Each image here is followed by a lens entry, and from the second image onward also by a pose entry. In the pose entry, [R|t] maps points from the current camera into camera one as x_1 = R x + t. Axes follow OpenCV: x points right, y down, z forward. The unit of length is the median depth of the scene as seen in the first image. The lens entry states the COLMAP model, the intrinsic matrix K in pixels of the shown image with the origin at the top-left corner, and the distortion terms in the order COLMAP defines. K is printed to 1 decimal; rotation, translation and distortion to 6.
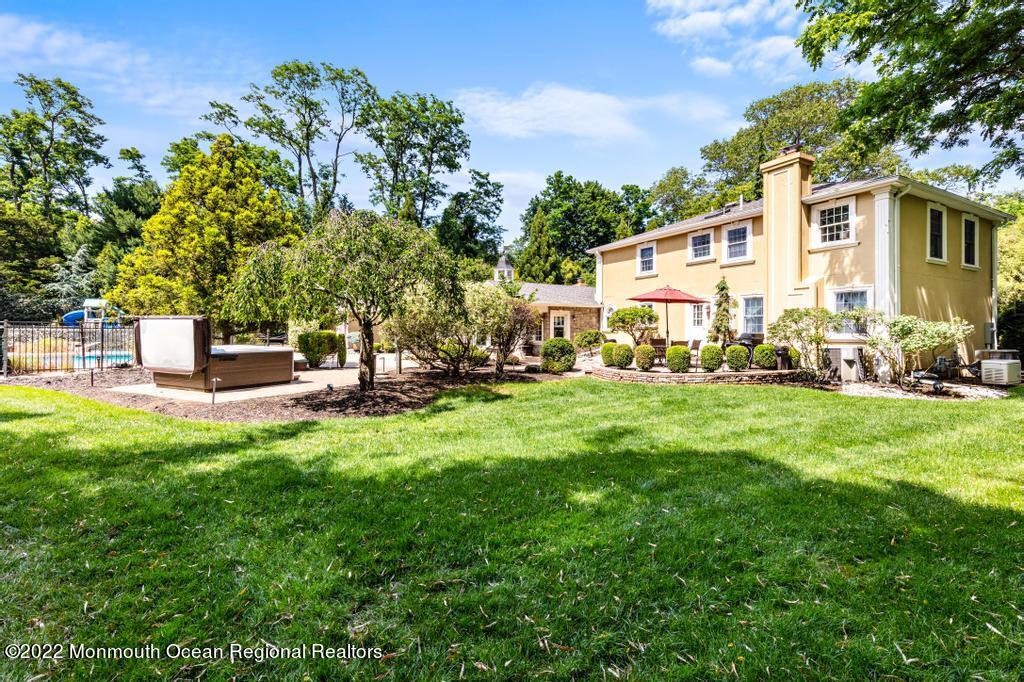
lens RADIAL K [[452.1, 0, 509.8], [0, 452.1, 329.8], [0, 0, 1]] dist [0.003504, 0.000606]
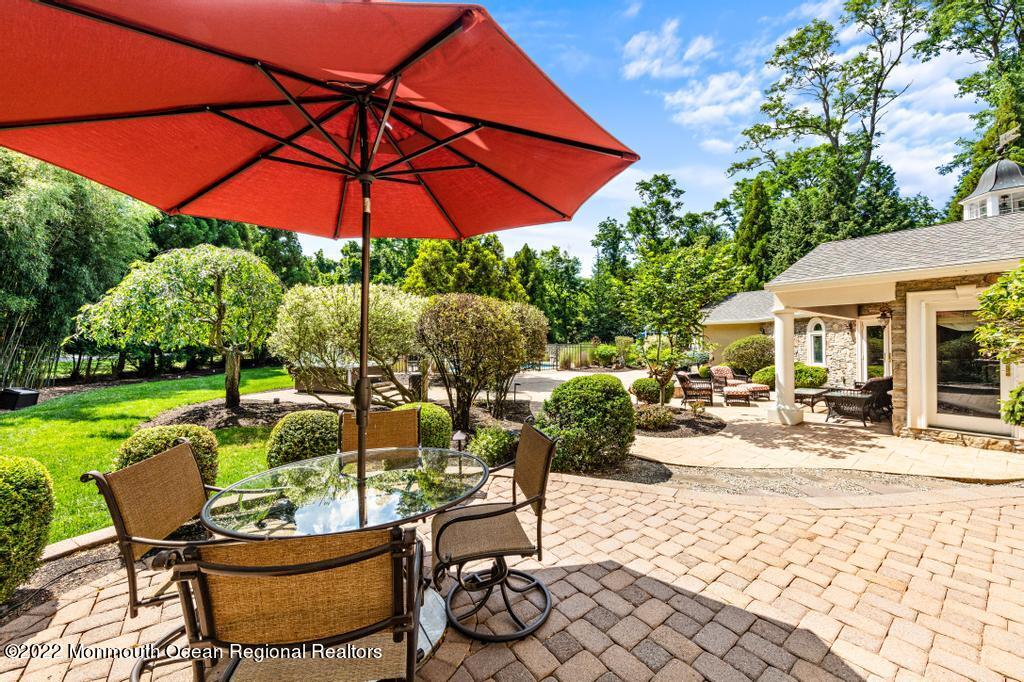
lens RADIAL K [[386.3, 0, 512.0], [0, 386.3, 341.0], [0, 0, 1]] dist [0.001354, -0.000053]
pose [[0.150911, -0.010254, -0.988494, 0.165386], [0.004404, 0.999943, -0.009700, -0.004135], [0.988538, -0.002890, 0.150948, 0.349551]]
